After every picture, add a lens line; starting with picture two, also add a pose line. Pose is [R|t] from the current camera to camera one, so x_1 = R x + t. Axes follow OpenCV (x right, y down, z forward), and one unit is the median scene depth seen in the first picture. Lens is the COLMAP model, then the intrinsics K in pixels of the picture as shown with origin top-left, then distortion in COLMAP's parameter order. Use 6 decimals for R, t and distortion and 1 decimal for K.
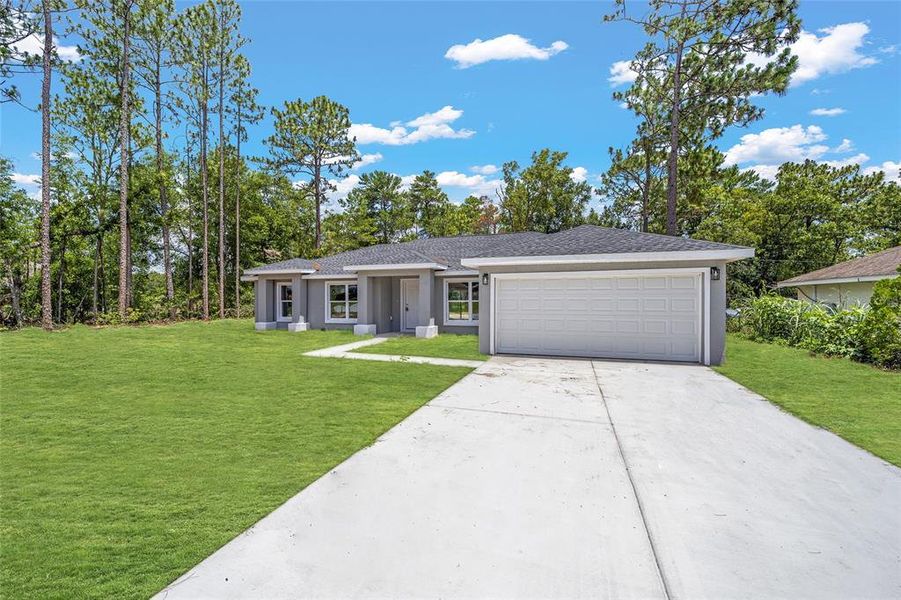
lens RADIAL K [[363.4, 0, 448.1], [0, 363.4, 292.5], [0, 0, 1]] dist [-0.011343, -0.000109]
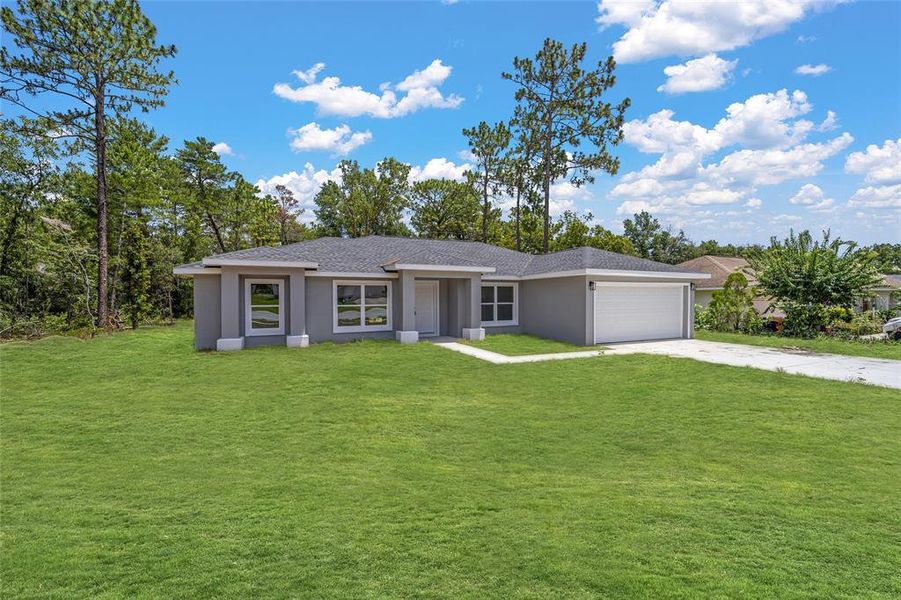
lens RADIAL K [[362.4, 0, 440.2], [0, 362.4, 300.6], [0, 0, 1]] dist [-0.009477, 0.000061]
pose [[0.746739, -0.003898, 0.665106, -0.357648], [-0.007922, 0.999860, 0.014754, -0.000027], [-0.665070, -0.016286, 0.746603, 0.134599]]
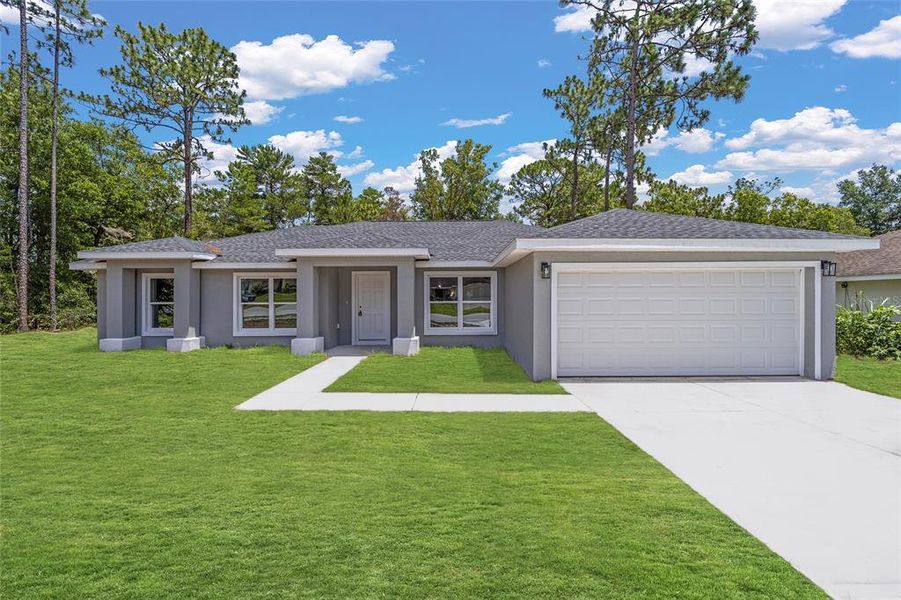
lens RADIAL K [[363.4, 0, 448.1], [0, 363.4, 292.5], [0, 0, 1]] dist [-0.011343, -0.000109]
pose [[0.948396, 0.002754, 0.317078, -0.092187], [-0.003504, 0.999992, 0.001794, 0.001176], [-0.317070, -0.002813, 0.948398, 0.131824]]
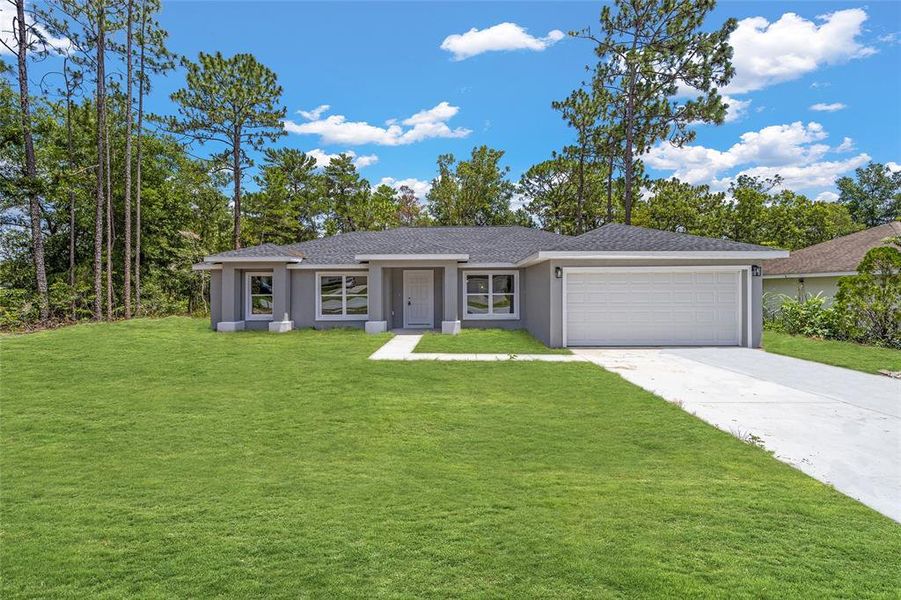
lens RADIAL K [[367.3, 0, 446.4], [0, 367.3, 284.0], [0, 0, 1]] dist [-0.012840, 0.000149]
pose [[0.954458, 0.003022, 0.298329, -0.157396], [-0.002595, 0.999995, -0.001826, -0.000941], [-0.298333, 0.000969, 0.954461, 0.042518]]
